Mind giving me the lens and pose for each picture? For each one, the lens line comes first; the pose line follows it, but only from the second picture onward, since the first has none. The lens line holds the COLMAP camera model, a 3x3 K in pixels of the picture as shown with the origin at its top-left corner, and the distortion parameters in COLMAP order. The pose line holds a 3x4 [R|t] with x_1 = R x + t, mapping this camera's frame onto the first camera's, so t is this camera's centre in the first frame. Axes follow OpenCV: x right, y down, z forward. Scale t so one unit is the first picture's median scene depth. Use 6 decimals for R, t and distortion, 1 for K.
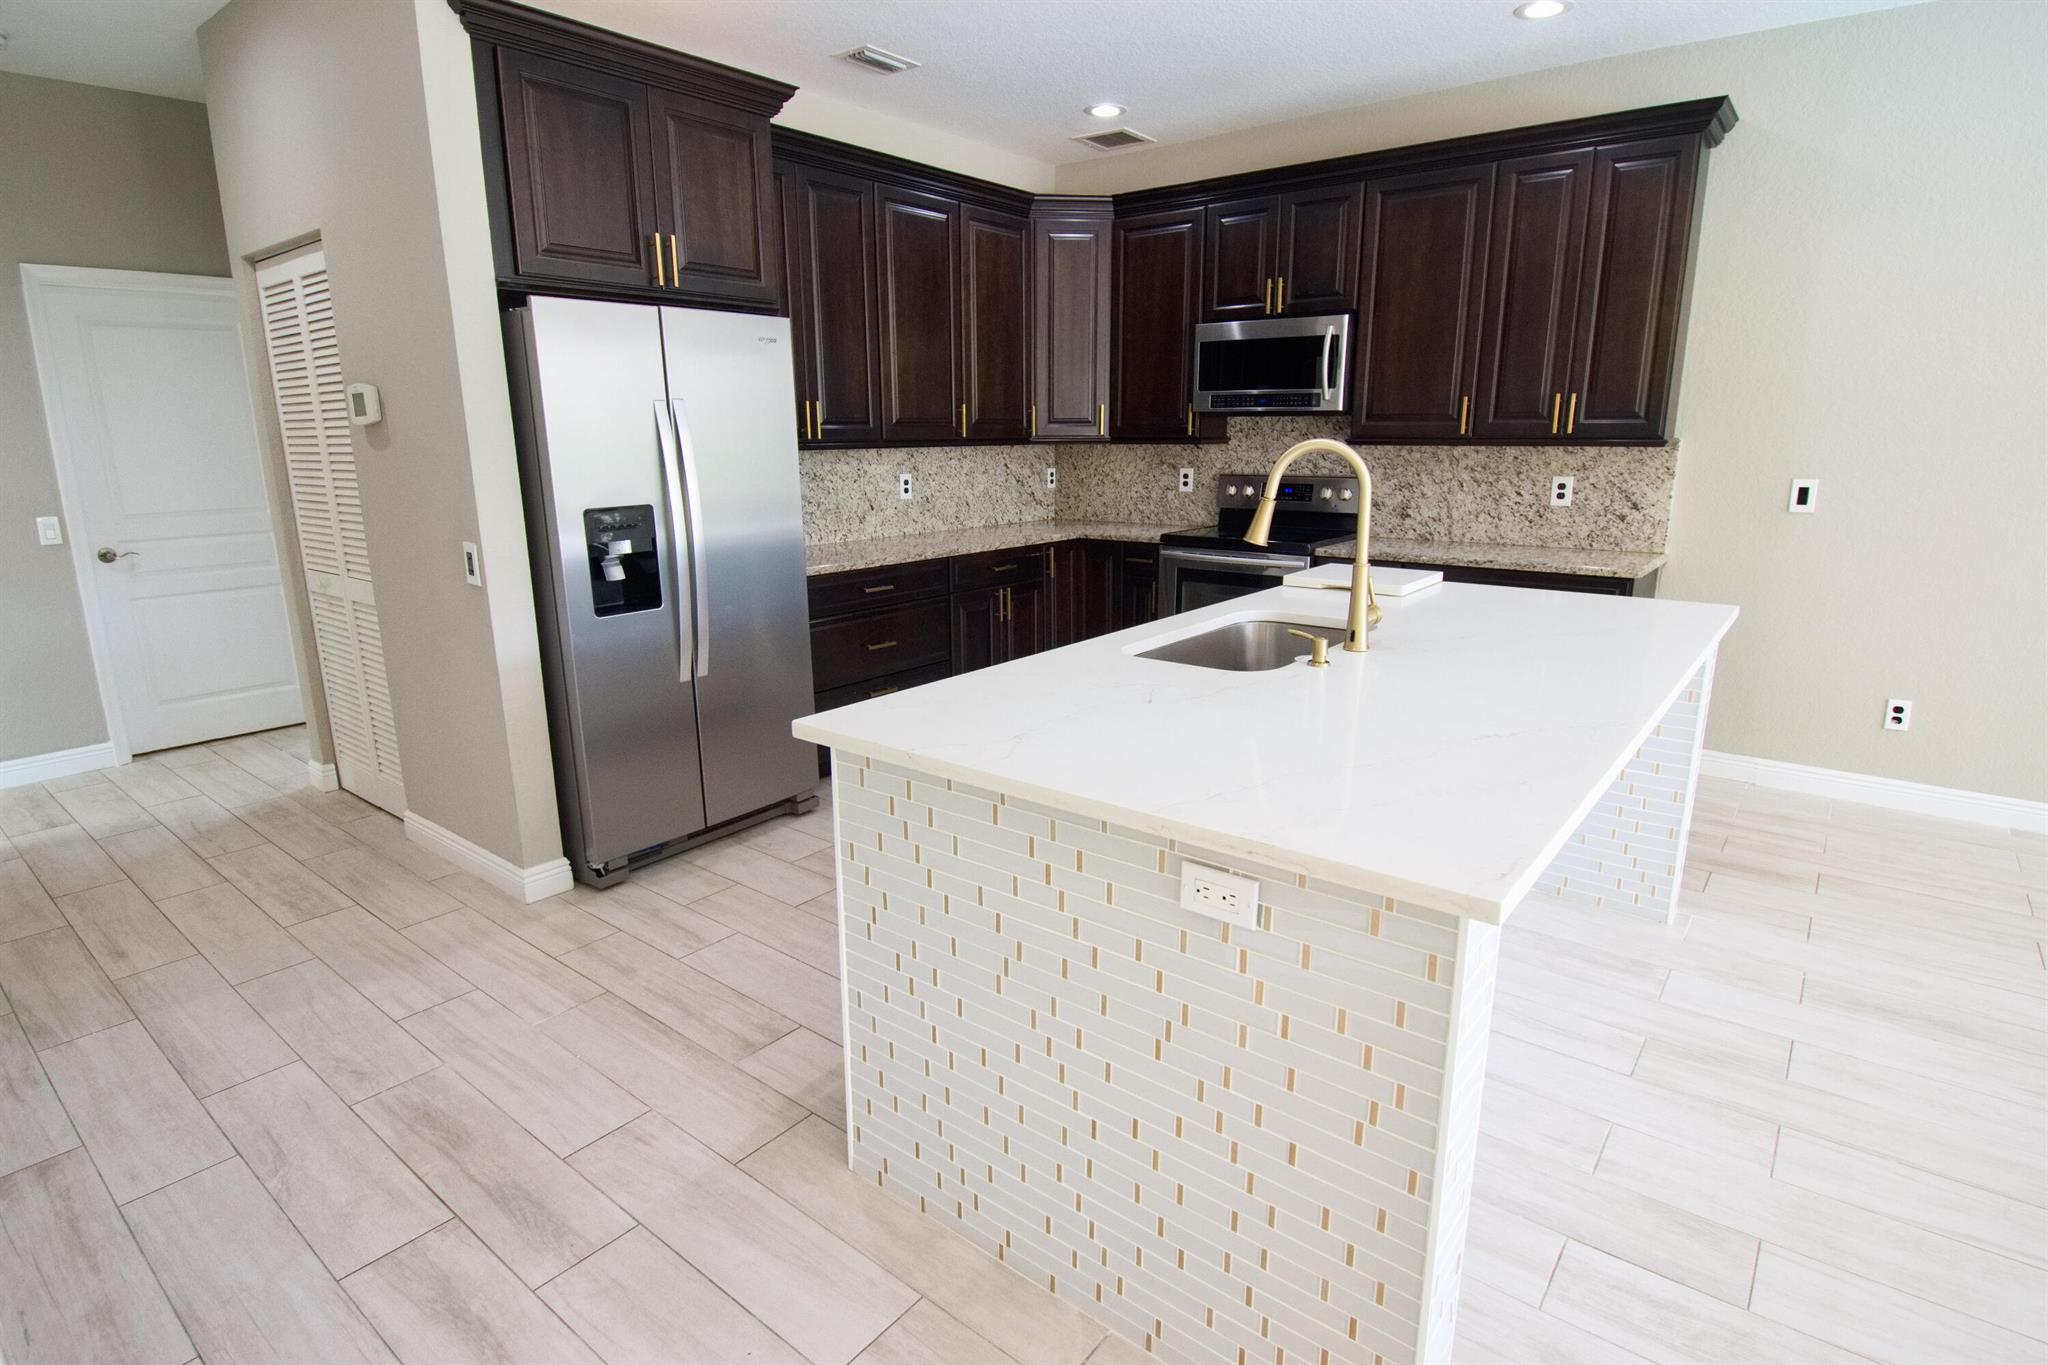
lens RADIAL K [[1044.5, 0, 1025.4], [0, 1044.5, 678.3], [0, 0, 1]] dist [0.014197, -0.024530]
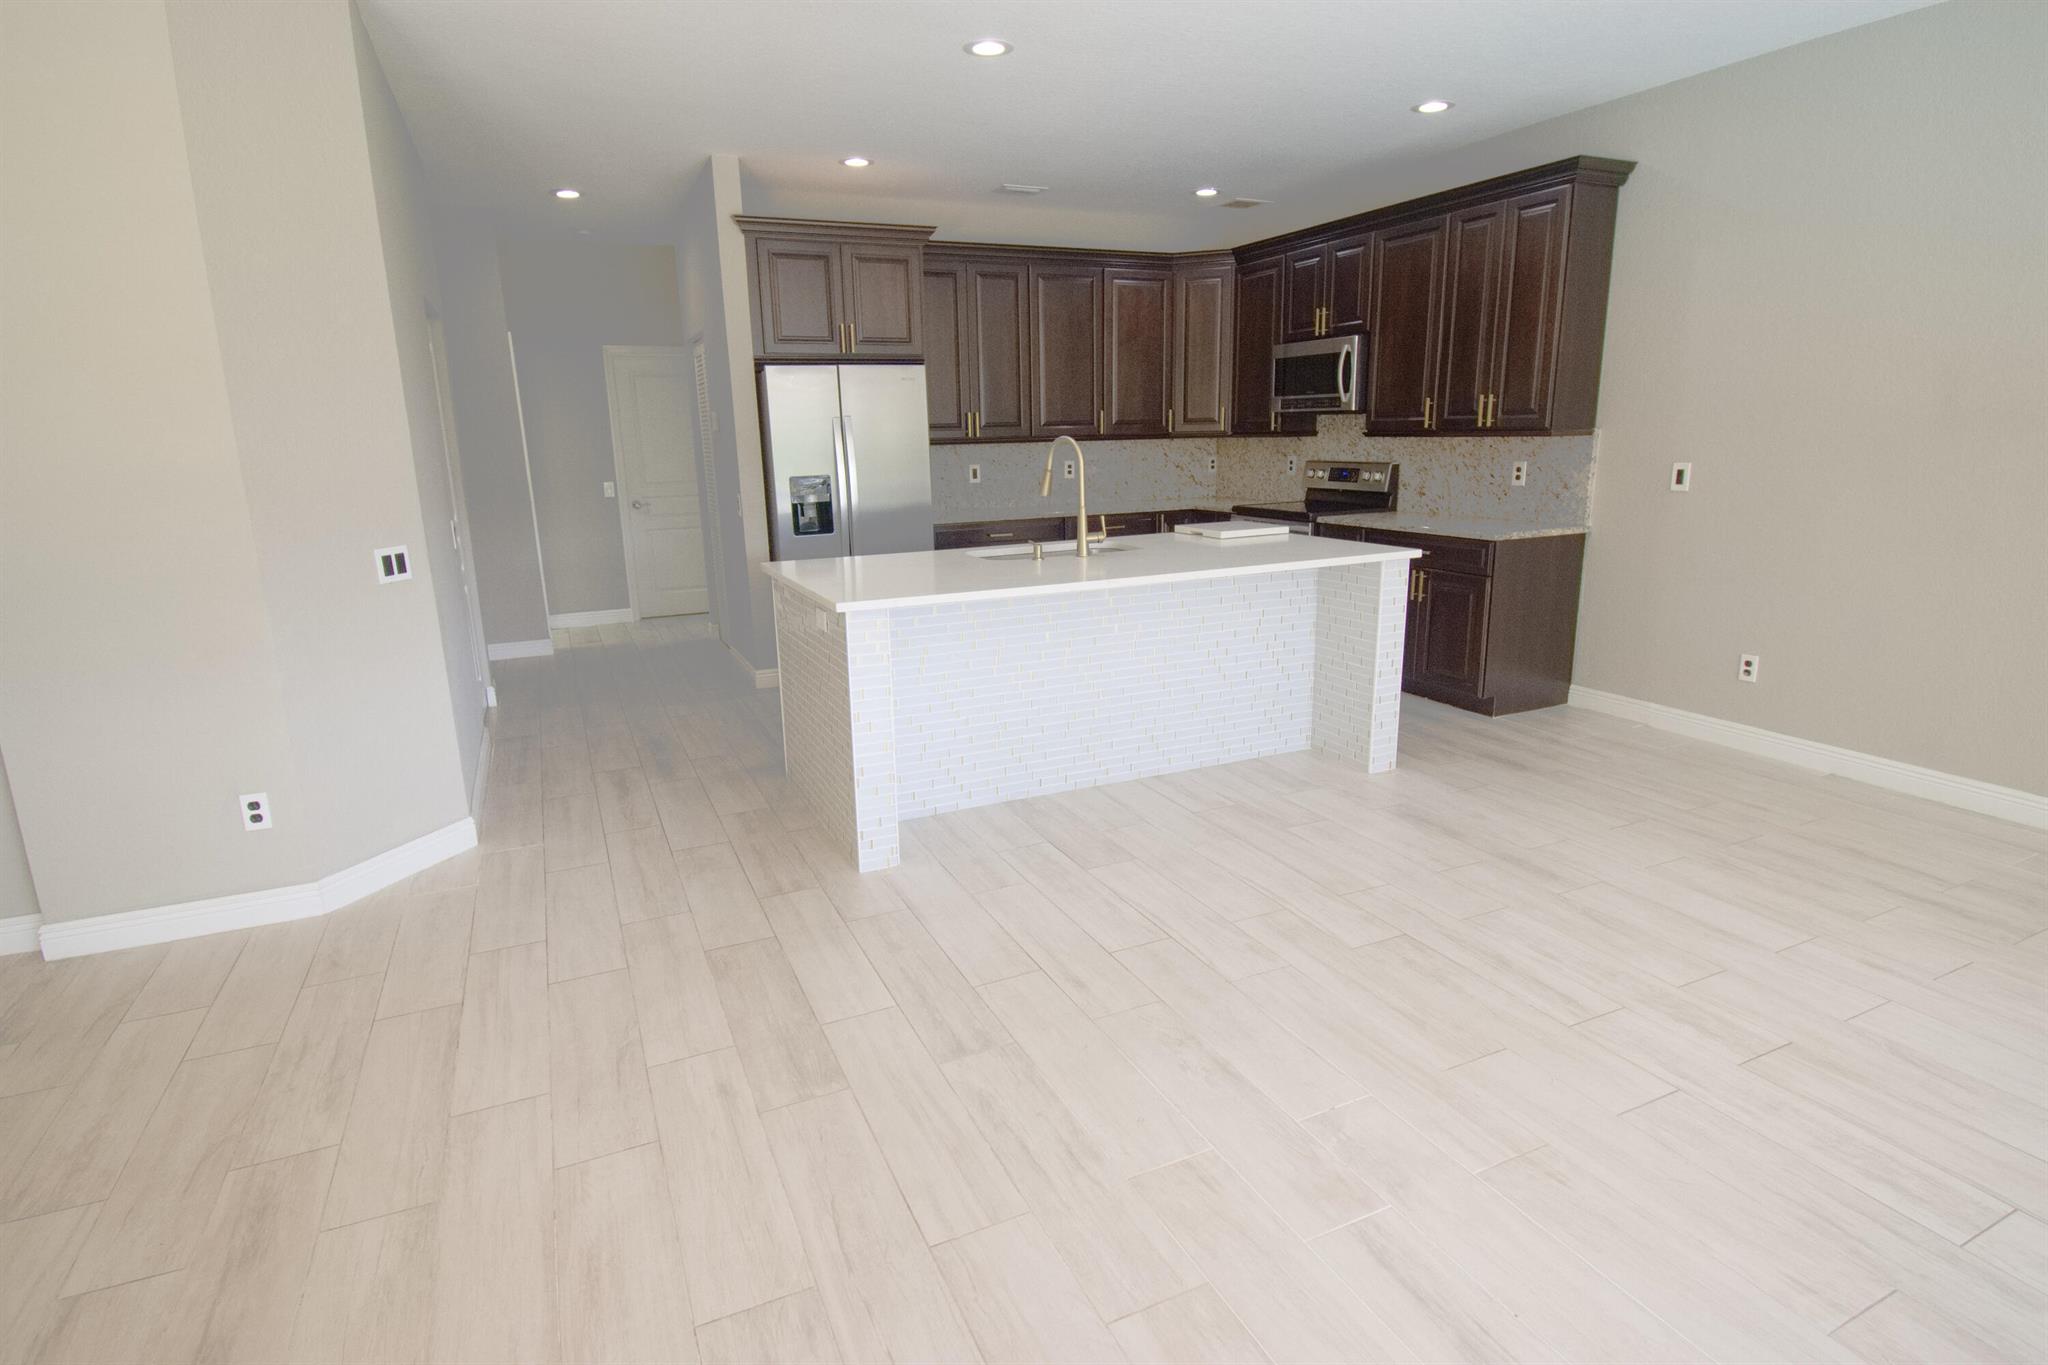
lens RADIAL K [[1044.5, 0, 1025.9], [0, 1044.5, 679.3], [0, 0, 1]] dist [0.014197, -0.024530]
pose [[0.893600, 0.091450, -0.439450, 0.557481], [-0.088485, 0.995704, 0.027279, 0.075803], [0.440056, 0.014508, 0.897853, -0.334891]]
